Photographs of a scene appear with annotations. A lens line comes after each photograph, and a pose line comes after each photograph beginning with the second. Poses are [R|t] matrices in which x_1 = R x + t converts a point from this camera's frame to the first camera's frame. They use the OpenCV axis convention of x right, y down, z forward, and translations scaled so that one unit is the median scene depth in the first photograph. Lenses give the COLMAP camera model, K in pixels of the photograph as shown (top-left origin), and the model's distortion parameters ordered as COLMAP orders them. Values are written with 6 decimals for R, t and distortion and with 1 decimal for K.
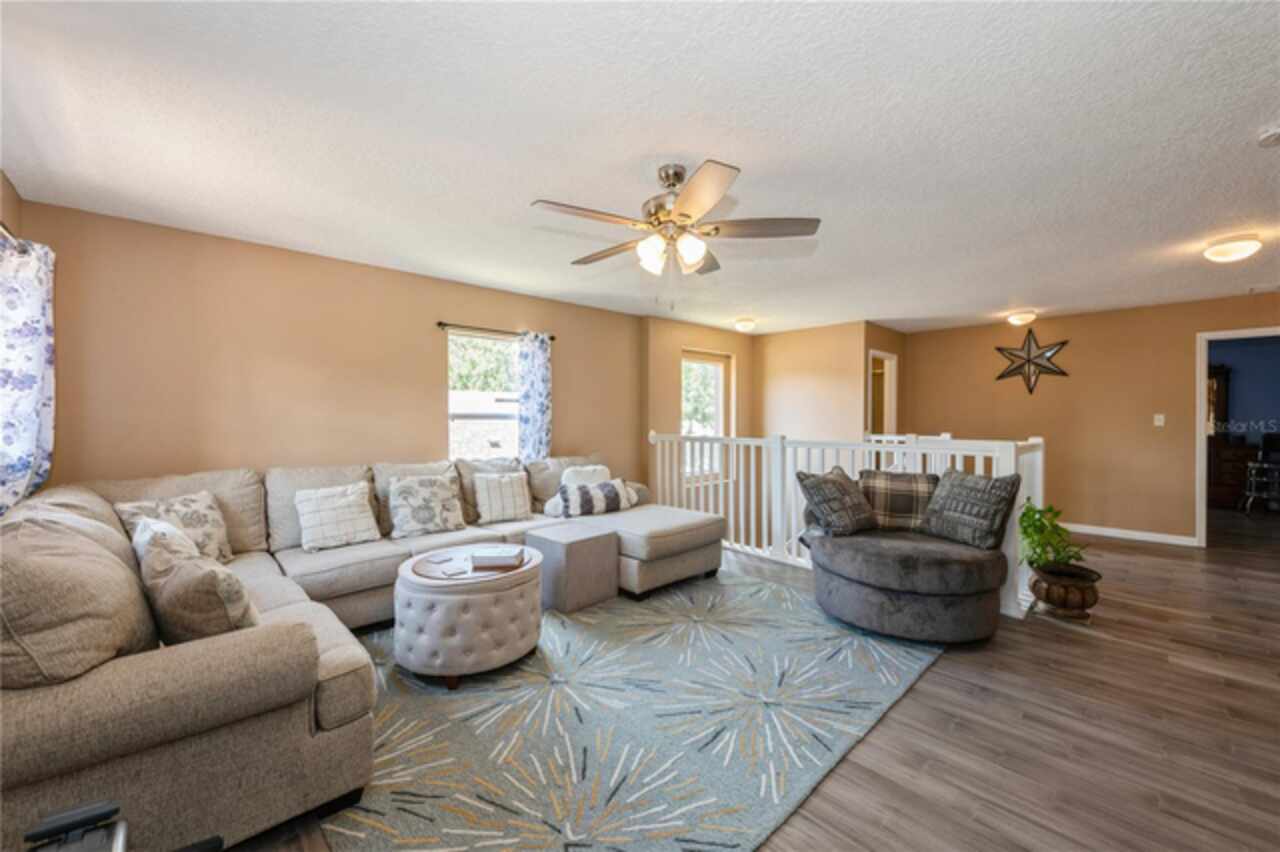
lens RADIAL K [[502.3, 0, 638.6], [0, 502.3, 418.6], [0, 0, 1]] dist [0.000724, -0.000779]
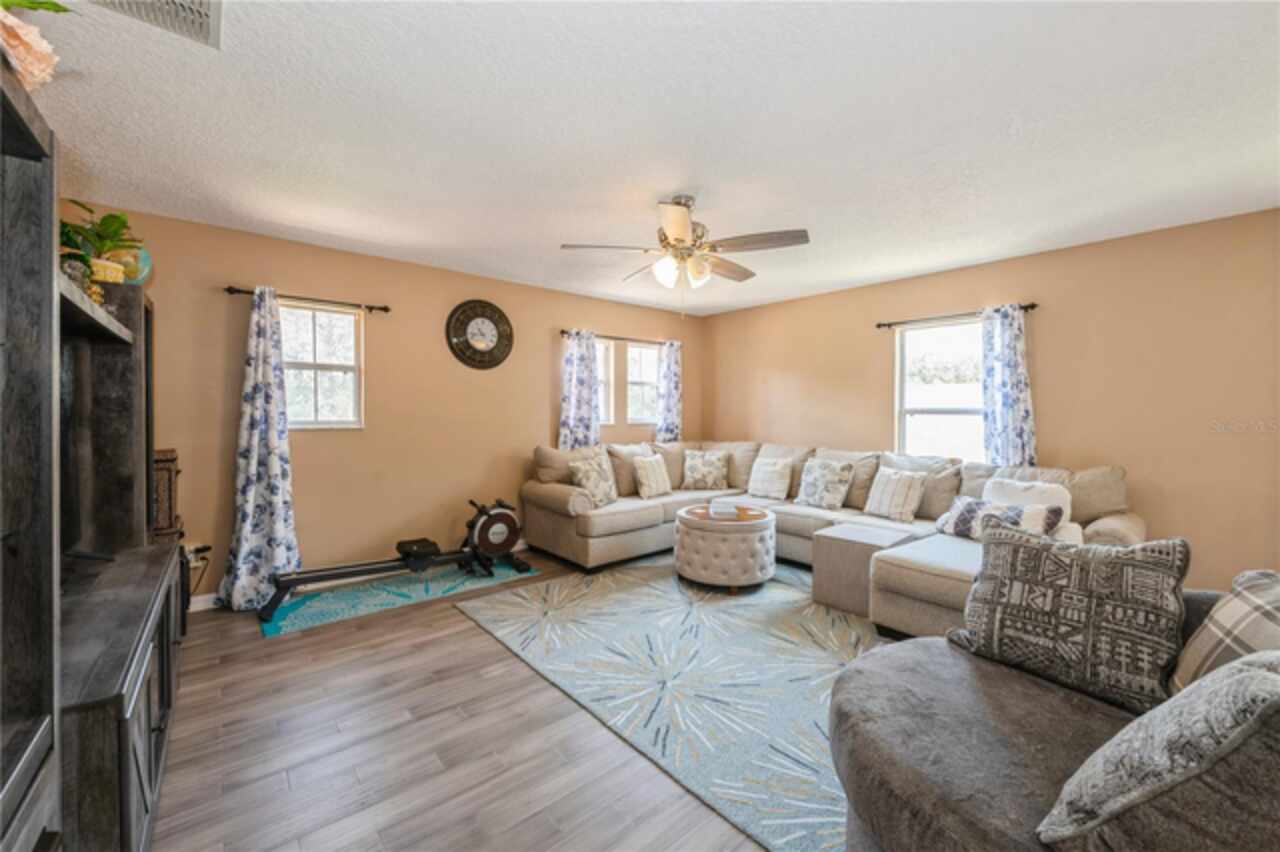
lens RADIAL K [[501.9, 0, 639.7], [0, 501.9, 406.9], [0, 0, 1]] dist [-0.000113, -0.000499]
pose [[-0.048908, -0.010359, -0.998750, 1.089609], [-0.010471, 0.999897, -0.009858, 0.003459], [0.998748, 0.009976, -0.049012, 0.829783]]
